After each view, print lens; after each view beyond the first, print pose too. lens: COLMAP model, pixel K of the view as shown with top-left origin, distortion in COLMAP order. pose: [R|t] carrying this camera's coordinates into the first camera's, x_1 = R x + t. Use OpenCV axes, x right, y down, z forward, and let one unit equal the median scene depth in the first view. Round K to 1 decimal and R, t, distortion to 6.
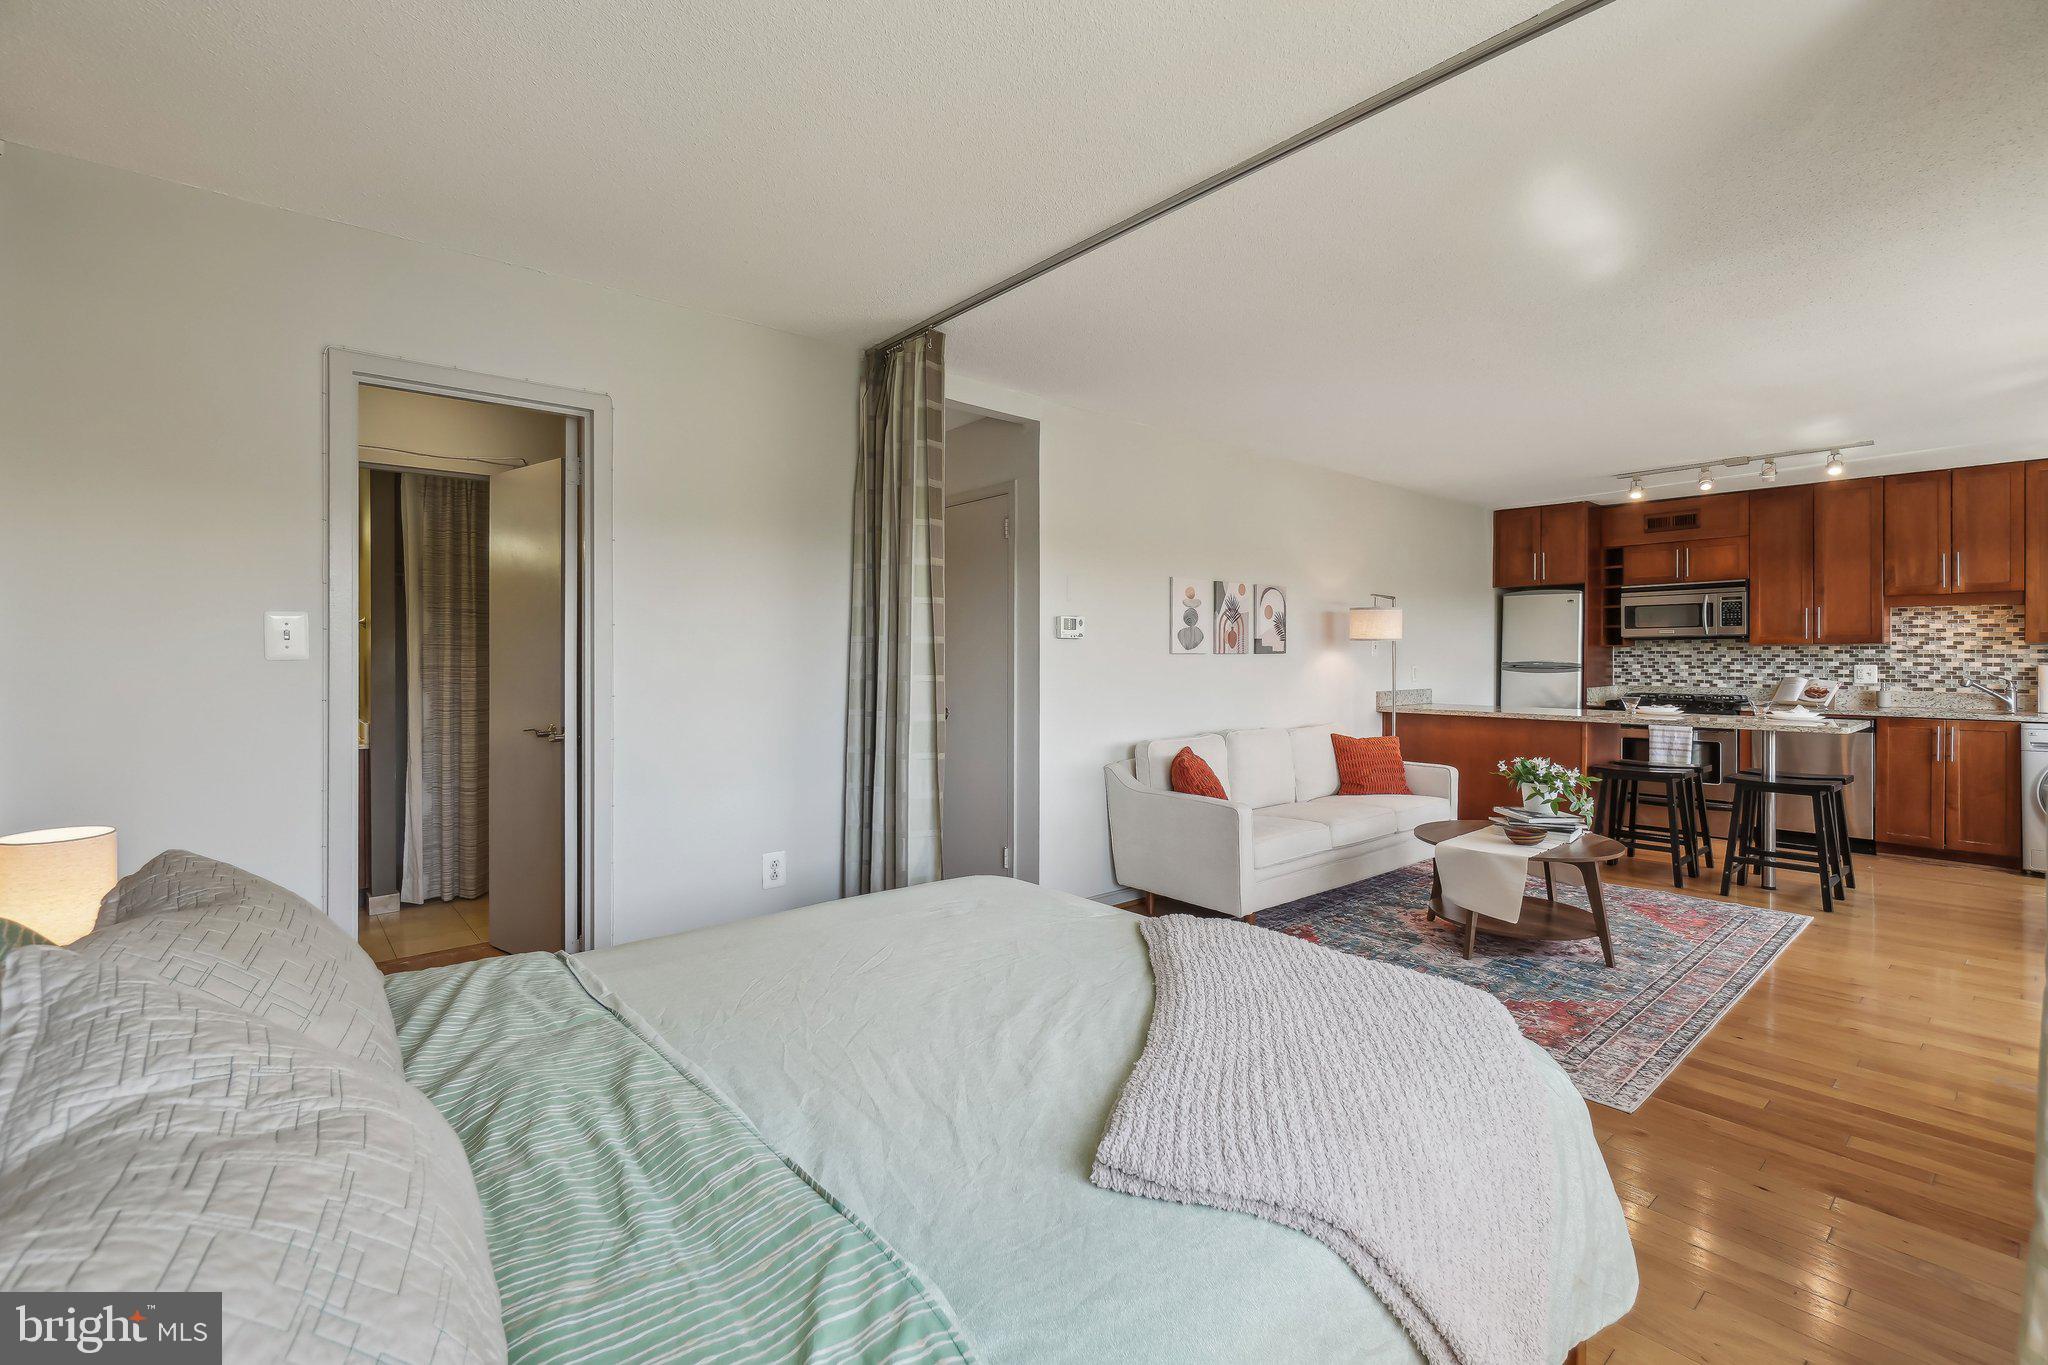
lens RADIAL K [[904.9, 0, 1023.5], [0, 904.9, 660.8], [0, 0, 1]] dist [-0.002222, -0.000767]
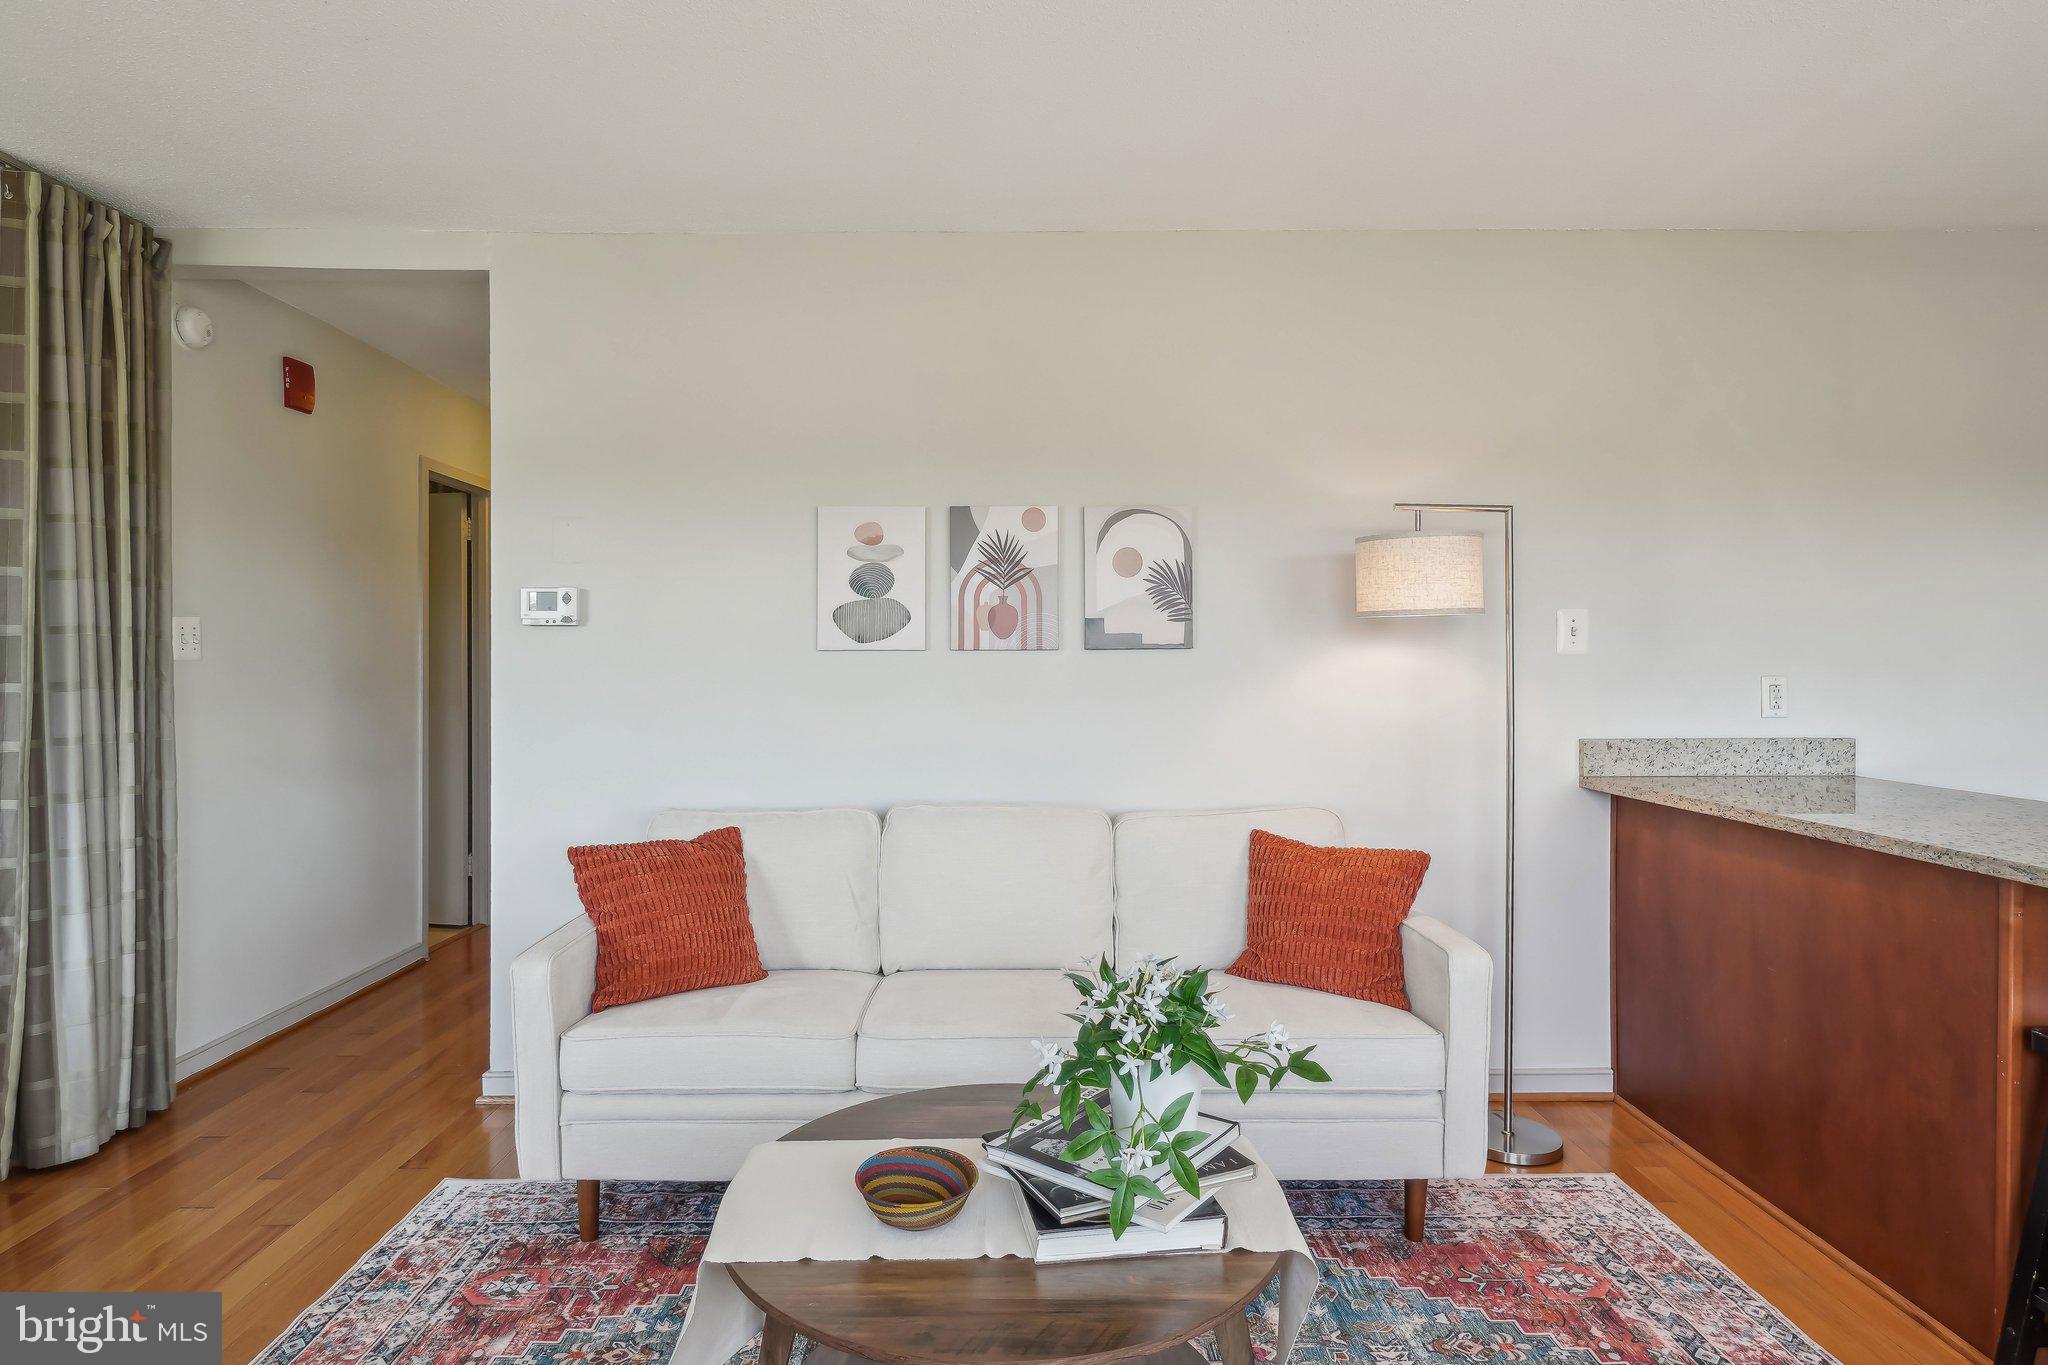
lens RADIAL K [[1113.0, 0, 1025.2], [0, 1113.0, 667.4], [0, 0, 1]] dist [0.003390, -0.001148]
pose [[0.761150, -0.000109, -0.648576, 0.560946], [-0.001527, 0.999997, -0.001960, 0.002764], [0.648575, 0.002483, 0.761147, 0.475673]]
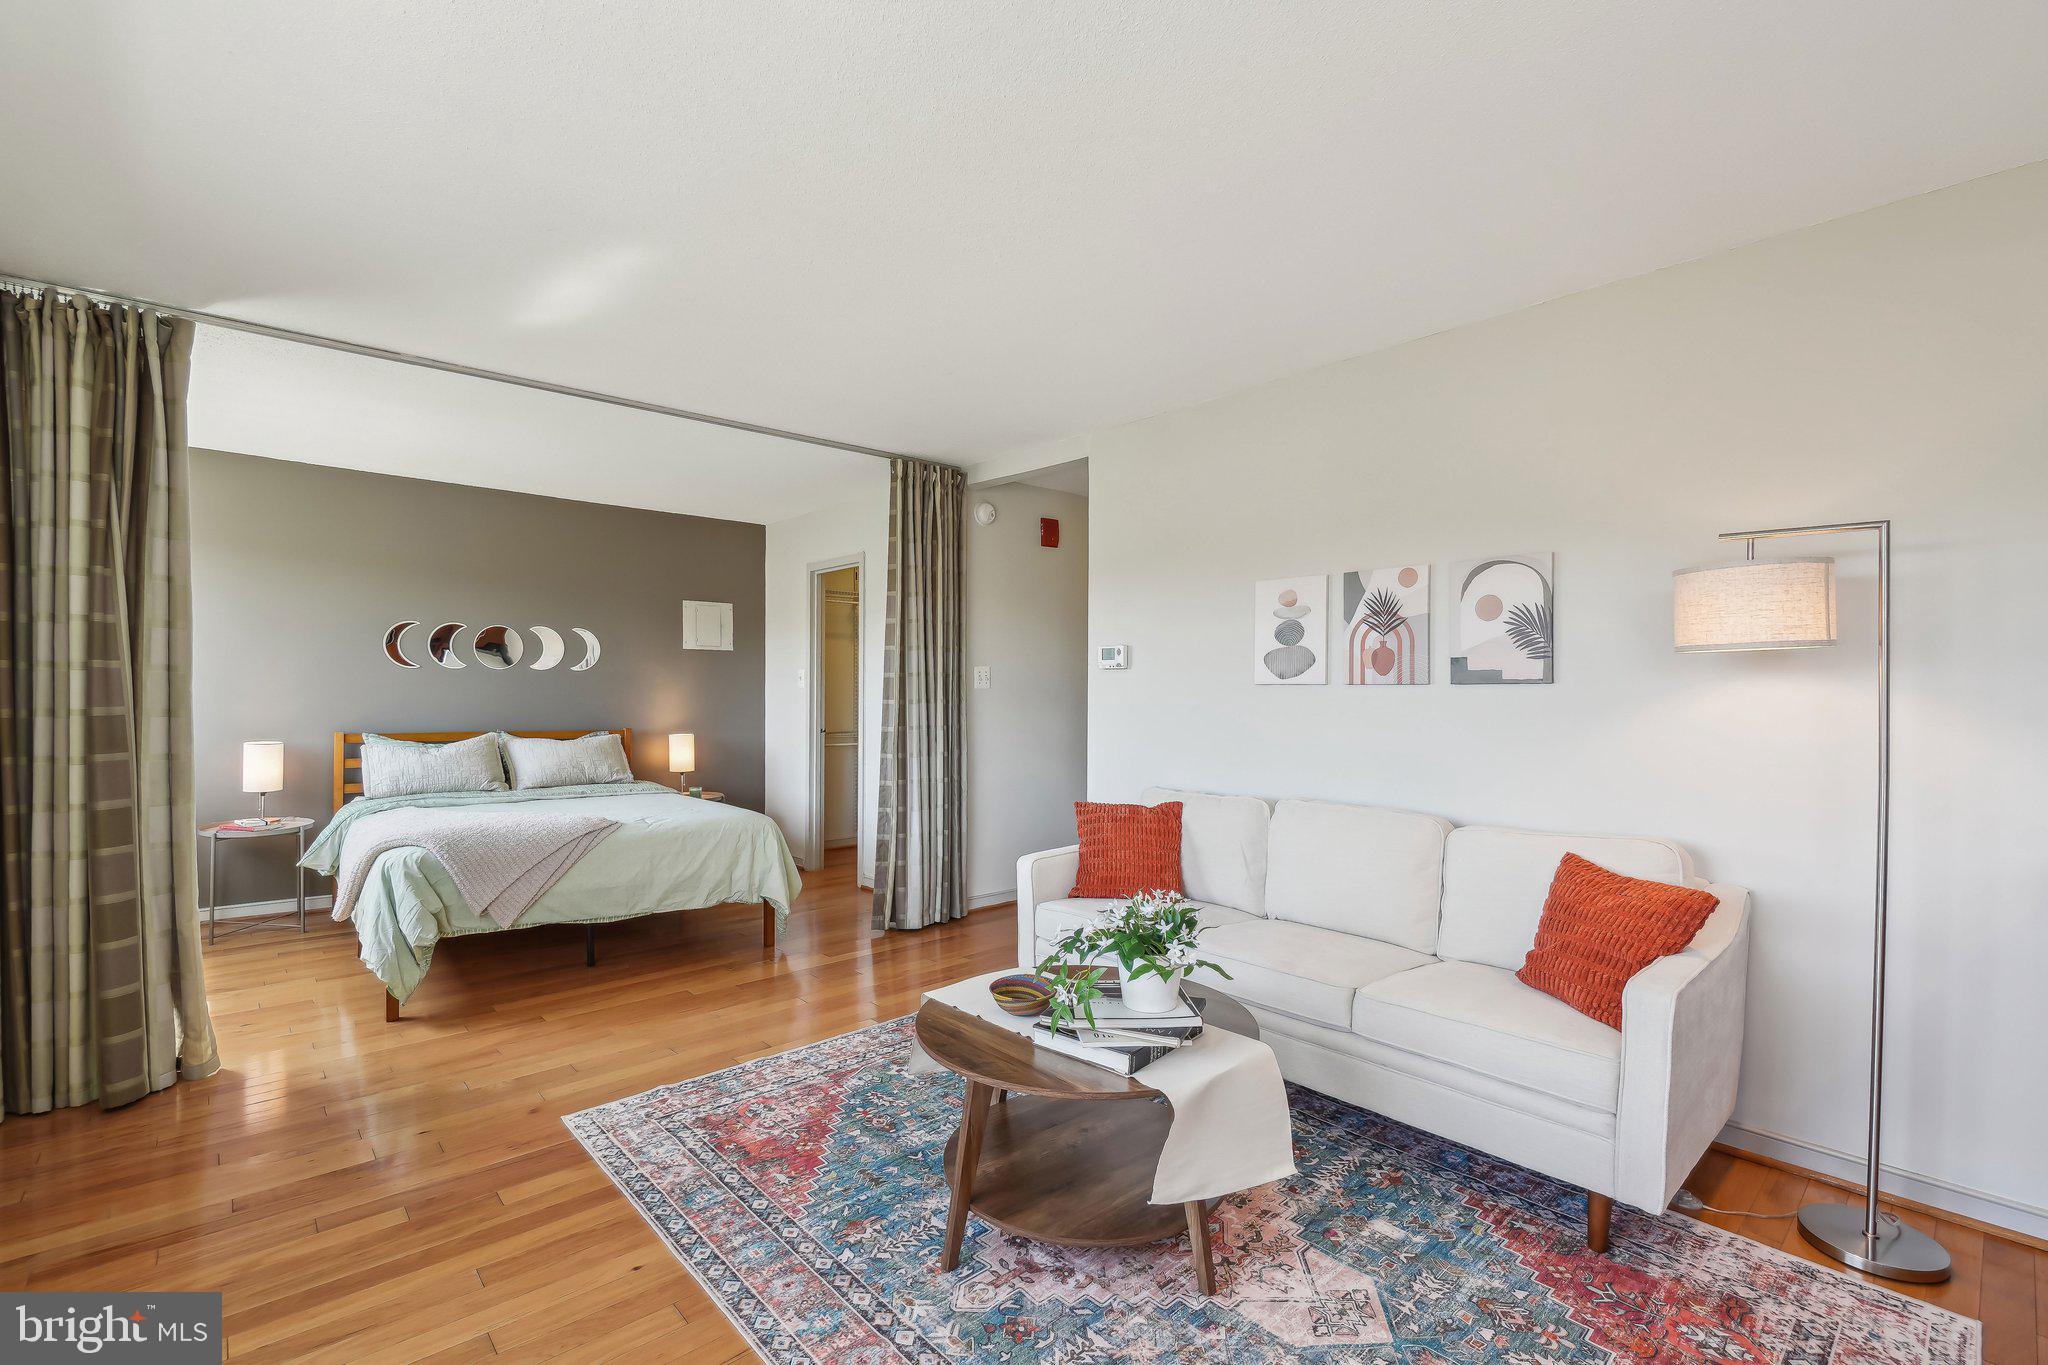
lens RADIAL K [[902.6, 0, 1015.4], [0, 902.6, 693.3], [0, 0, 1]] dist [-0.003426, -0.000241]
pose [[0.018872, 0.005494, -0.999807, 0.743889], [-0.009658, 0.999939, 0.005312, -0.002008], [0.999775, 0.009556, 0.018924, 0.646636]]
